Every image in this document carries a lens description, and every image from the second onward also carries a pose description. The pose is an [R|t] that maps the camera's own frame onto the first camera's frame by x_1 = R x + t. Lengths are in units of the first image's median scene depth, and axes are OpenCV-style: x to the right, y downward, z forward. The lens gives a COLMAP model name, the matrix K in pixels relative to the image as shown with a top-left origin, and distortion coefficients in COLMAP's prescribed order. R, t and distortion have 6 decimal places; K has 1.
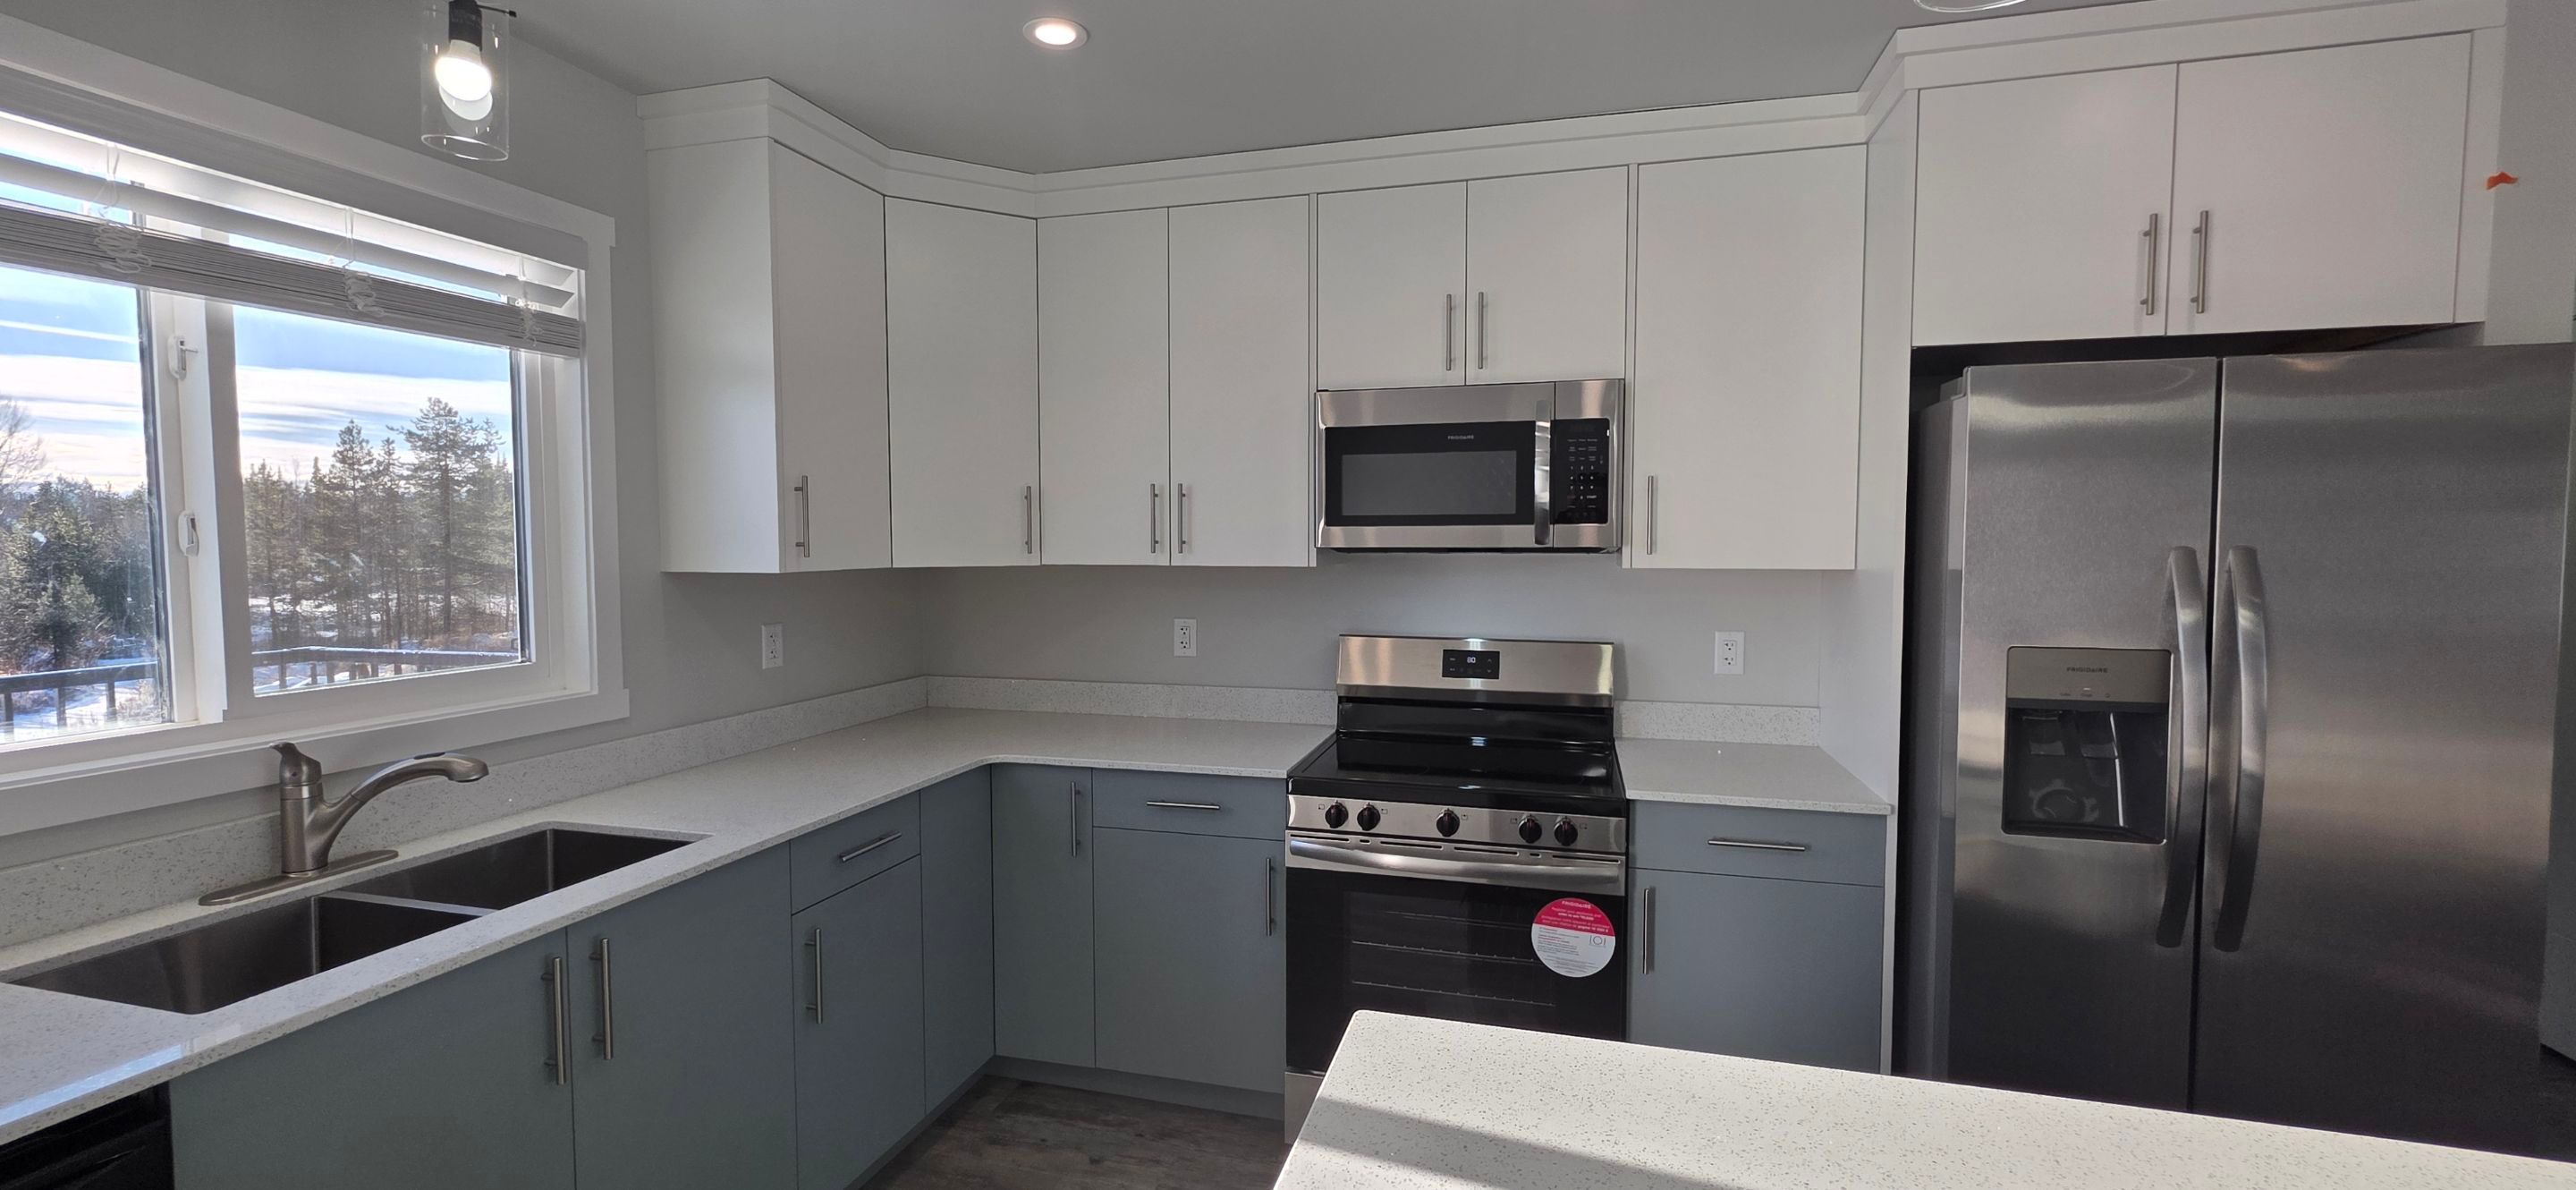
lens RADIAL K [[1077.7, 0, 1288.0], [0, 1077.7, 595.0], [0, 0, 1]] dist [0.001524, 0.000212]
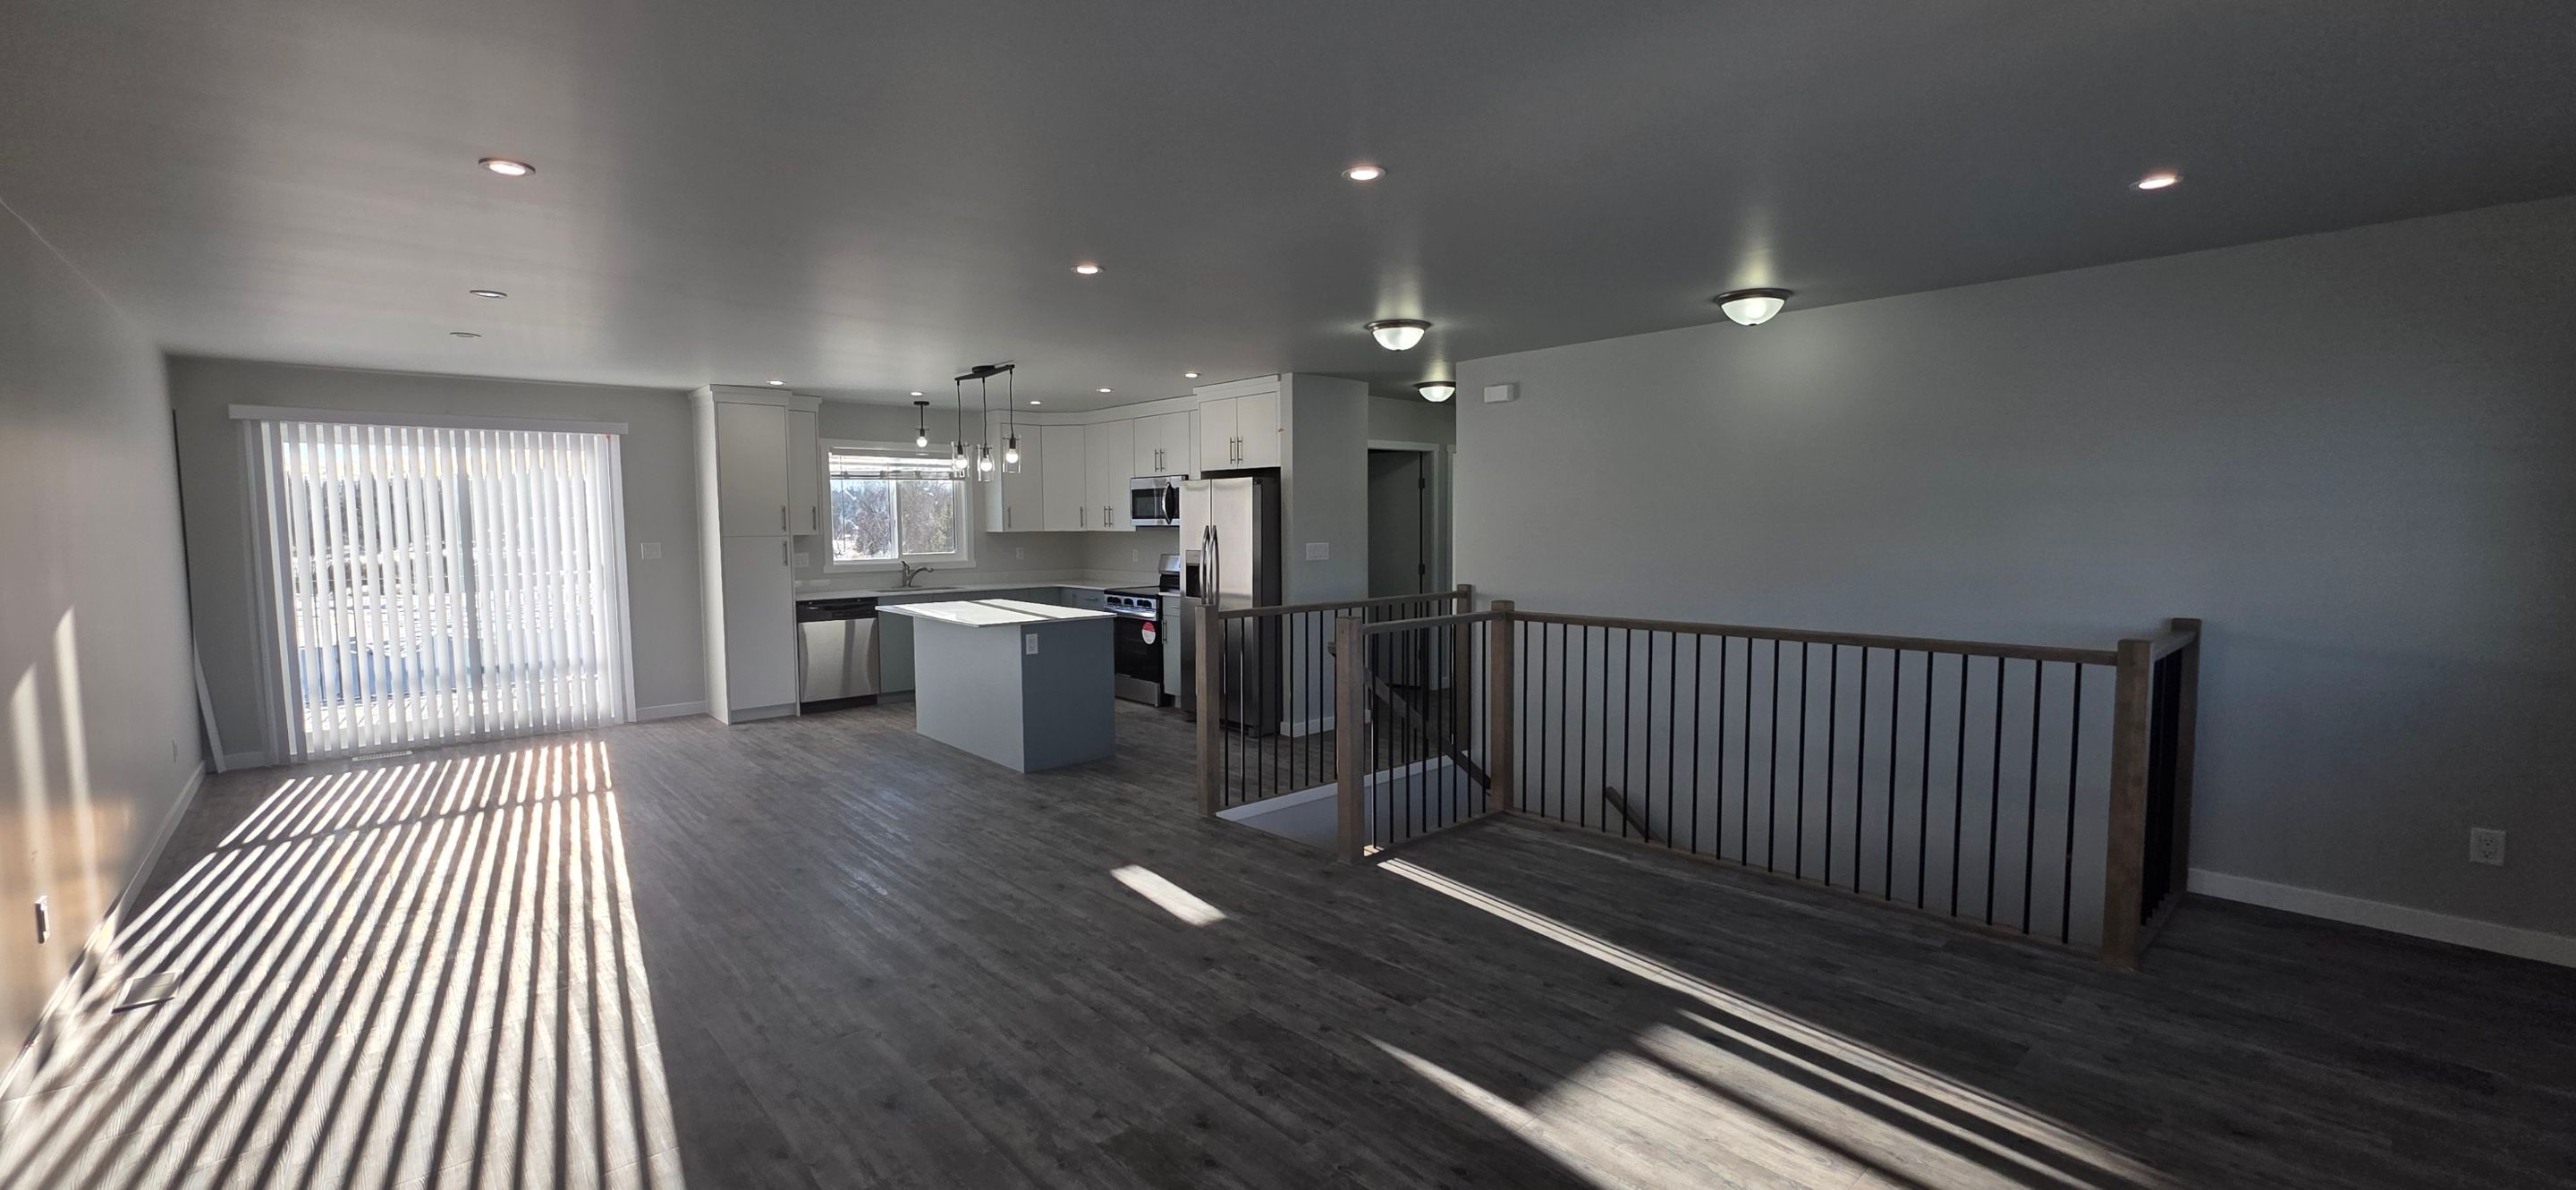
lens RADIAL K [[1031.2, 0, 1245.0], [0, 1031.2, 597.7], [0, 0, 1]] dist [-0.000602, -0.000008]
pose [[0.830181, 0.035236, -0.556380, 2.291045], [-0.022035, 0.999295, 0.030407, 0.081321], [0.557059, -0.012983, 0.830371, -1.584506]]
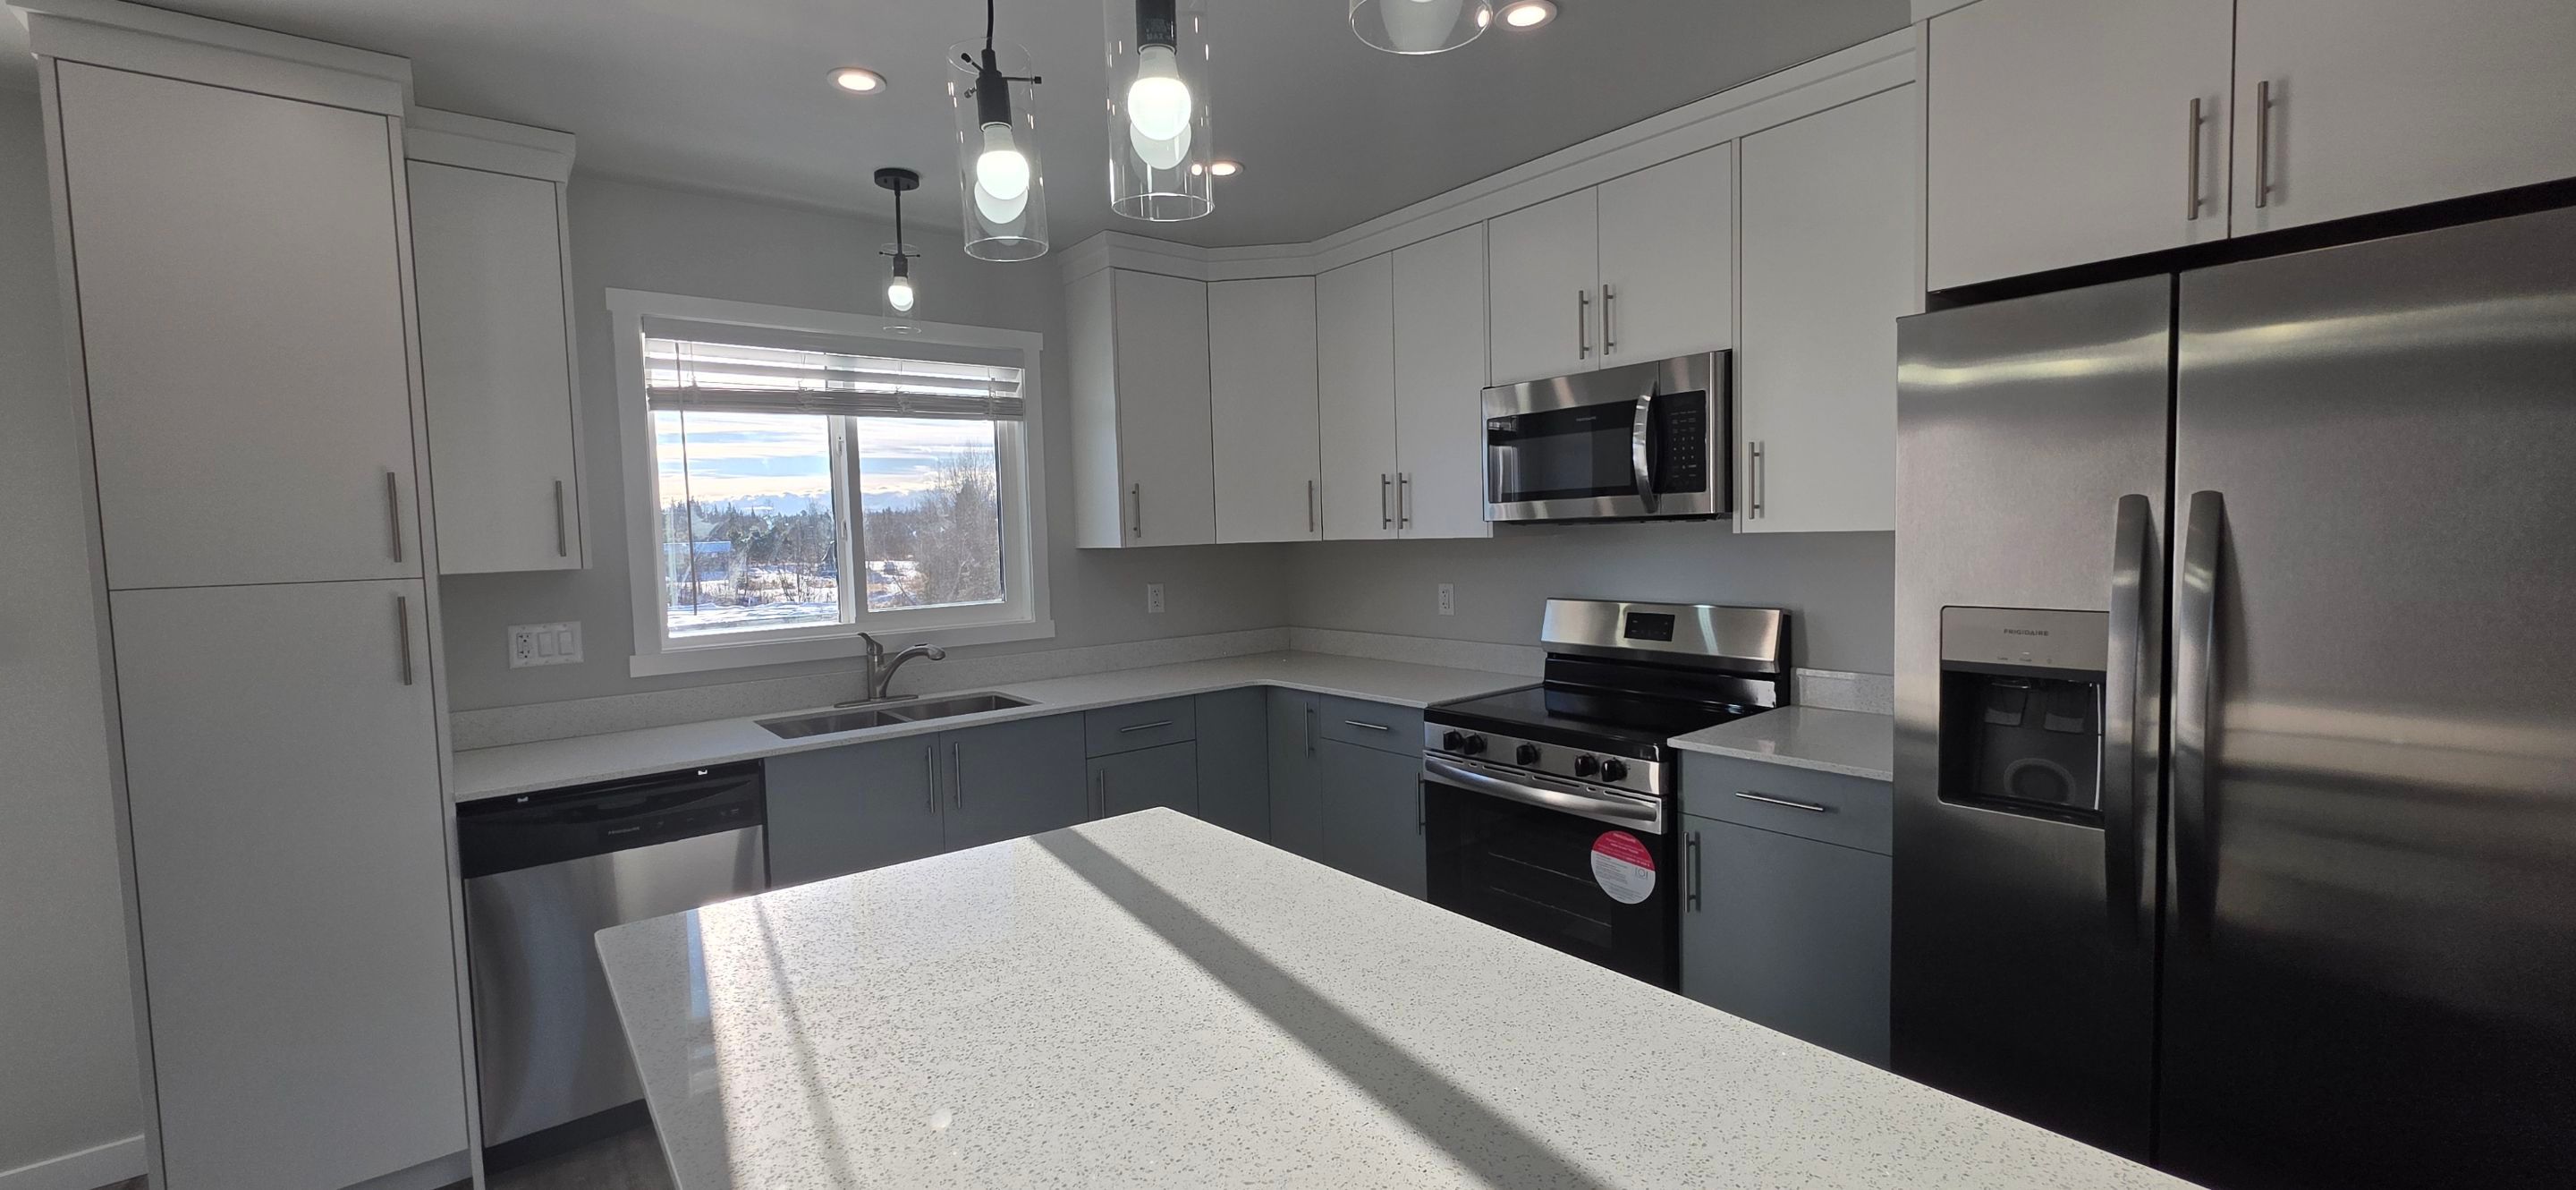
lens RADIAL K [[1062.8, 0, 1228.4], [0, 1062.8, 598.5], [0, 0, 1]] dist [-0.000020, -0.000014]
pose [[0.785733, 0.016083, -0.618357, 0.574802], [-0.003218, 0.999755, 0.021914, 0.017310], [0.618558, -0.015228, 0.785592, -0.099179]]
